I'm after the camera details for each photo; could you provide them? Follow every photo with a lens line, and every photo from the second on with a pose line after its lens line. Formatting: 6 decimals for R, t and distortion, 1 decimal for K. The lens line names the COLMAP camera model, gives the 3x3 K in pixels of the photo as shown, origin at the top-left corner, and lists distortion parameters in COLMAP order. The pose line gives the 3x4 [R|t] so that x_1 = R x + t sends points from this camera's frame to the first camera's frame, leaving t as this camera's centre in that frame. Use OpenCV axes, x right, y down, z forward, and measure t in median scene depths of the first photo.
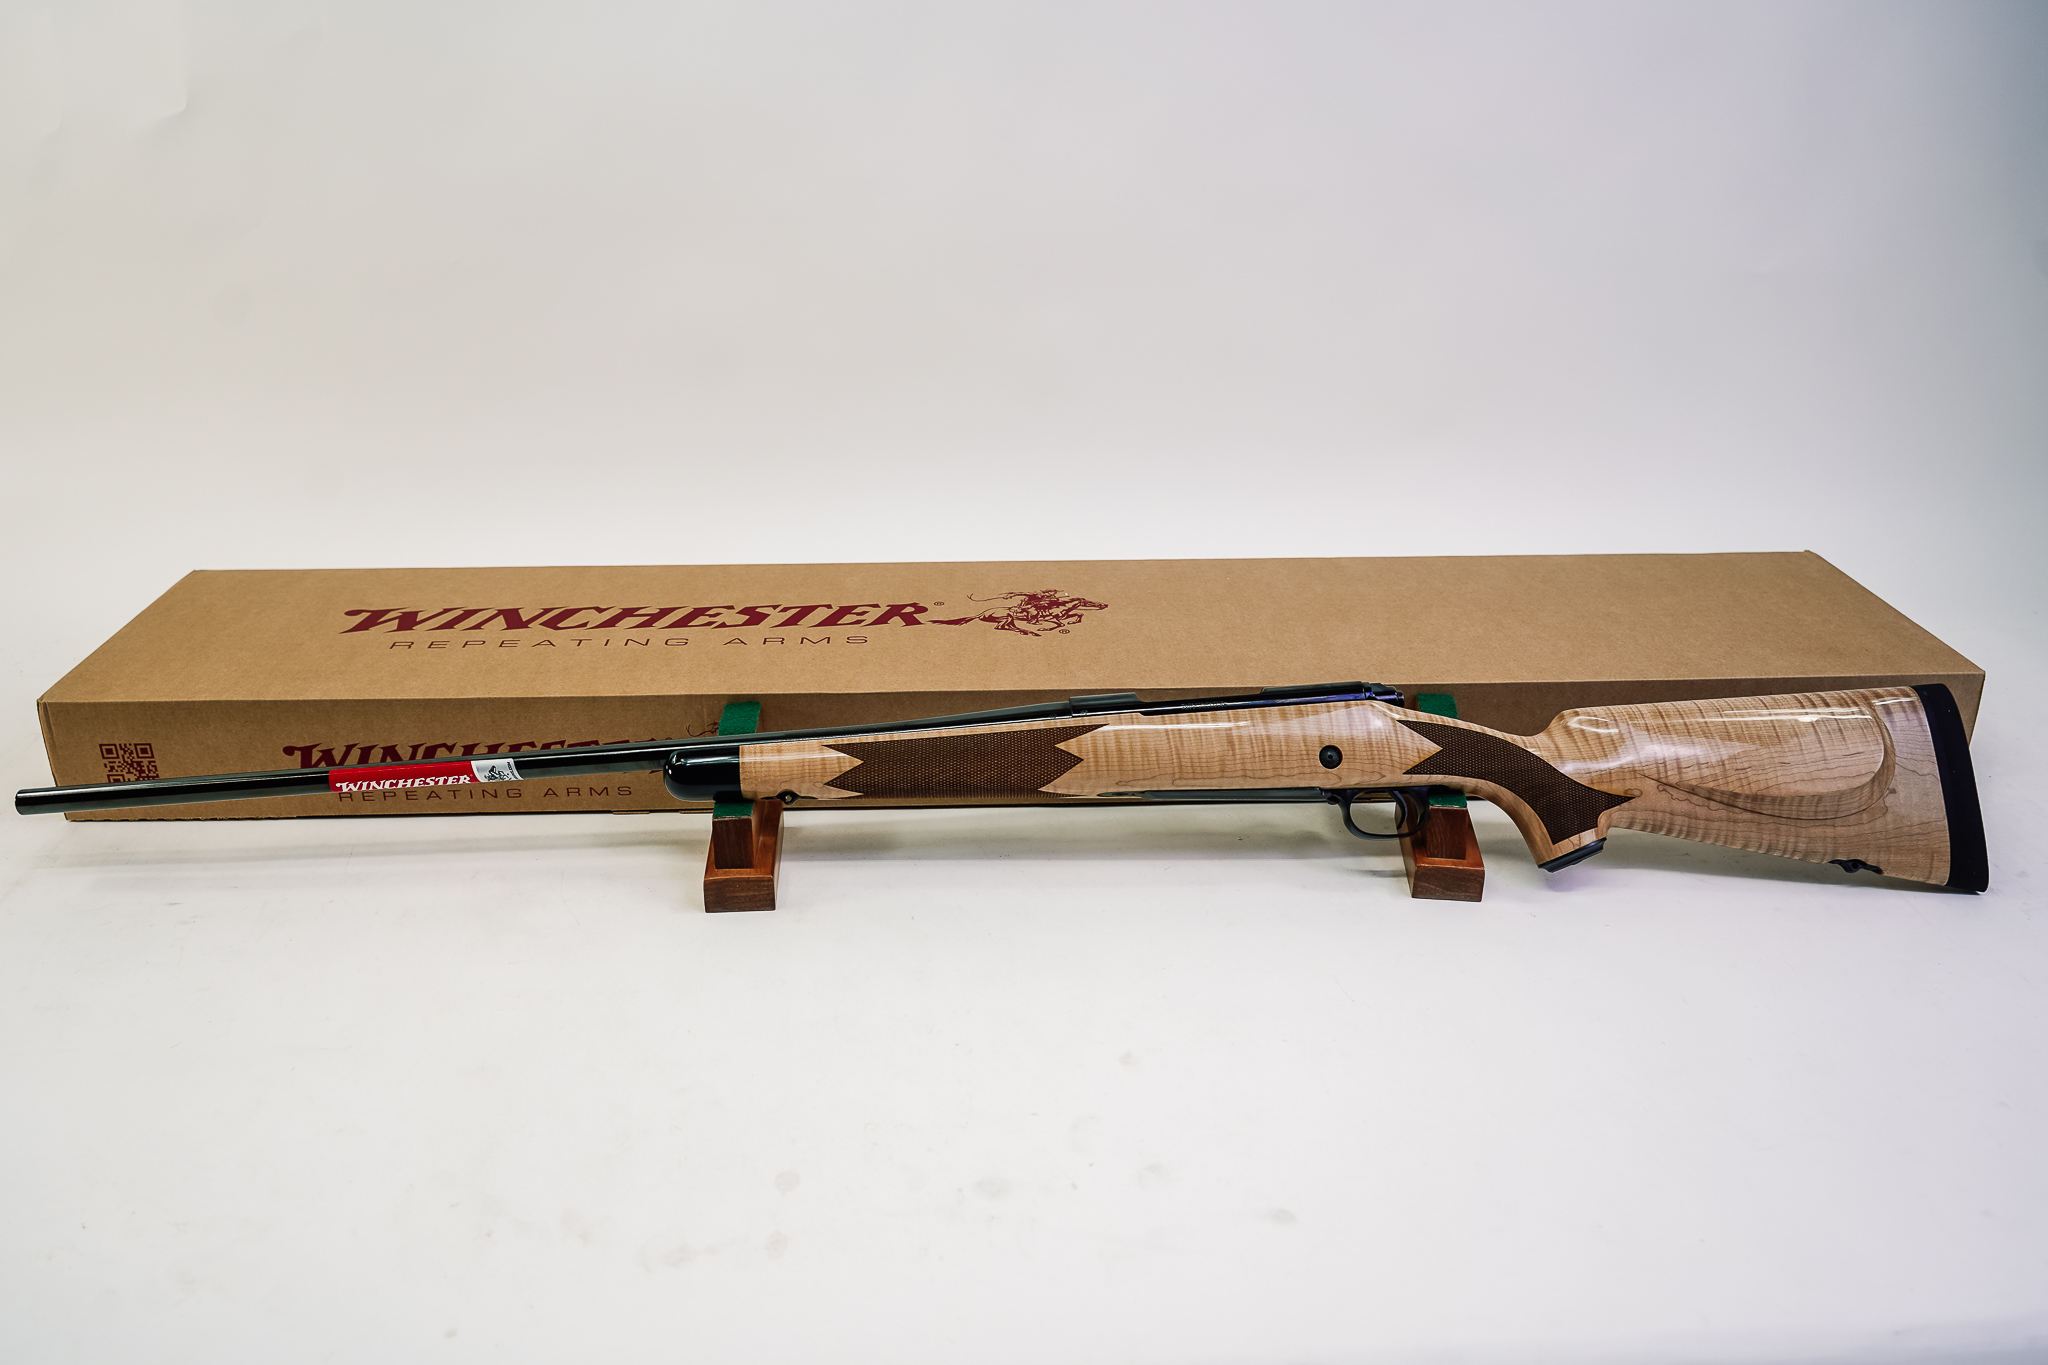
lens RADIAL K [[1690.0, 0, 1024.0], [0, 1690.0, 682.5], [0, 0, 1]] dist [-0.010380, 0.022788]
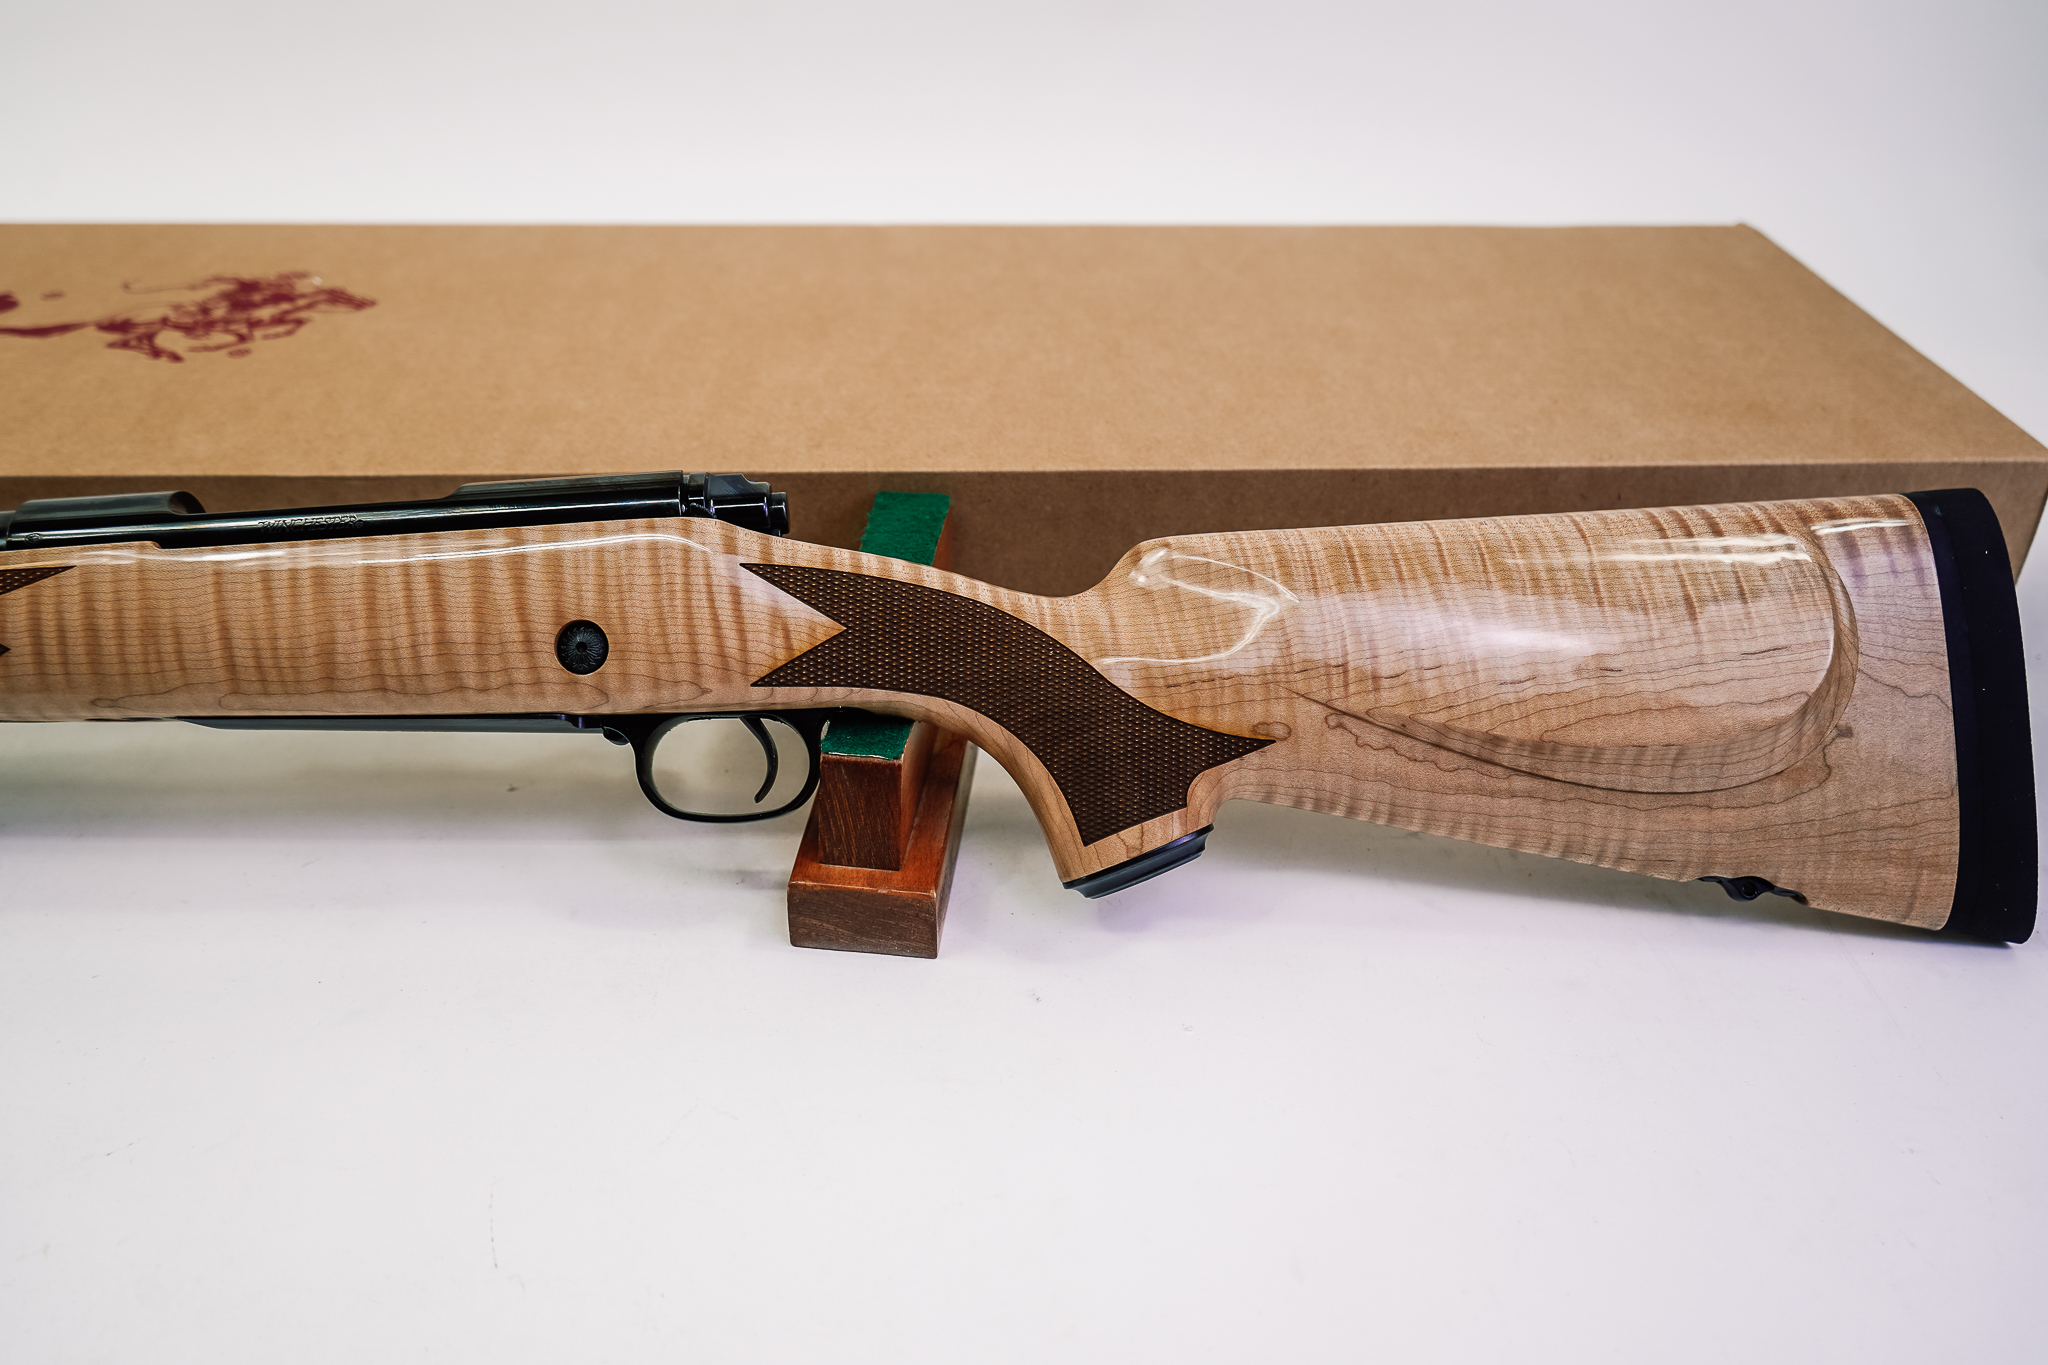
lens RADIAL K [[1690.0, 0, 1024.0], [0, 1690.0, 682.5], [0, 0, 1]] dist [-0.010380, 0.022788]
pose [[0.999862, 0.008812, 0.014112, 0.277751], [-0.010928, 0.987438, 0.157632, -0.016669], [-0.012546, -0.157764, 0.987397, 0.538243]]
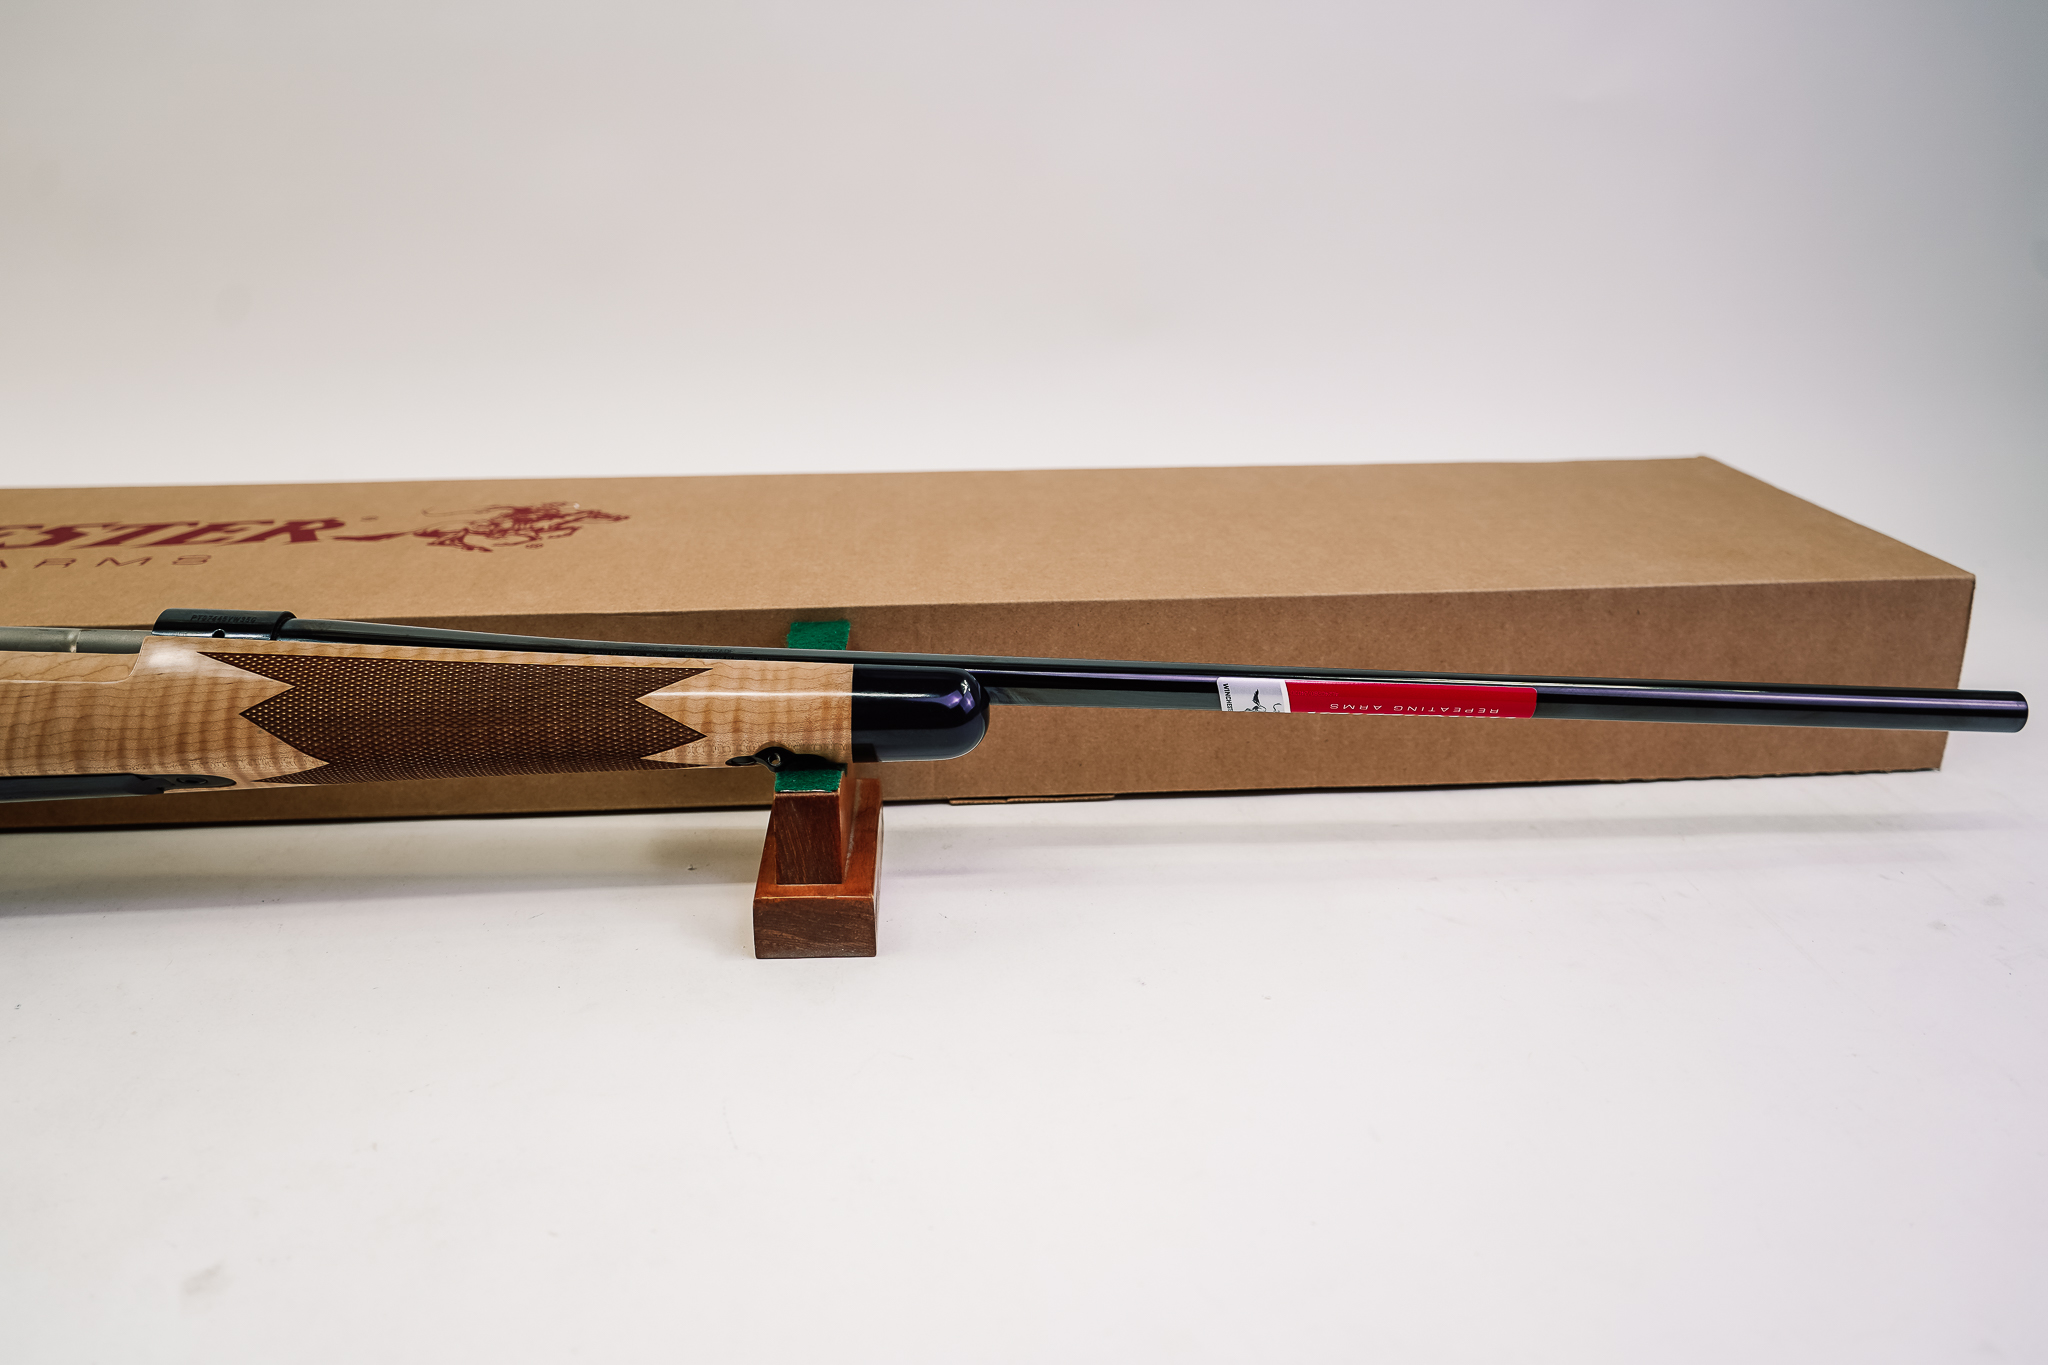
lens RADIAL K [[1690.0, 0, 1024.0], [0, 1690.0, 682.5], [0, 0, 1]] dist [-0.010380, 0.022788]
pose [[0.999491, -0.014417, 0.028463, 0.208514], [0.016522, 0.997035, -0.075149, 0.078937], [-0.027295, 0.075581, 0.996766, 0.407965]]
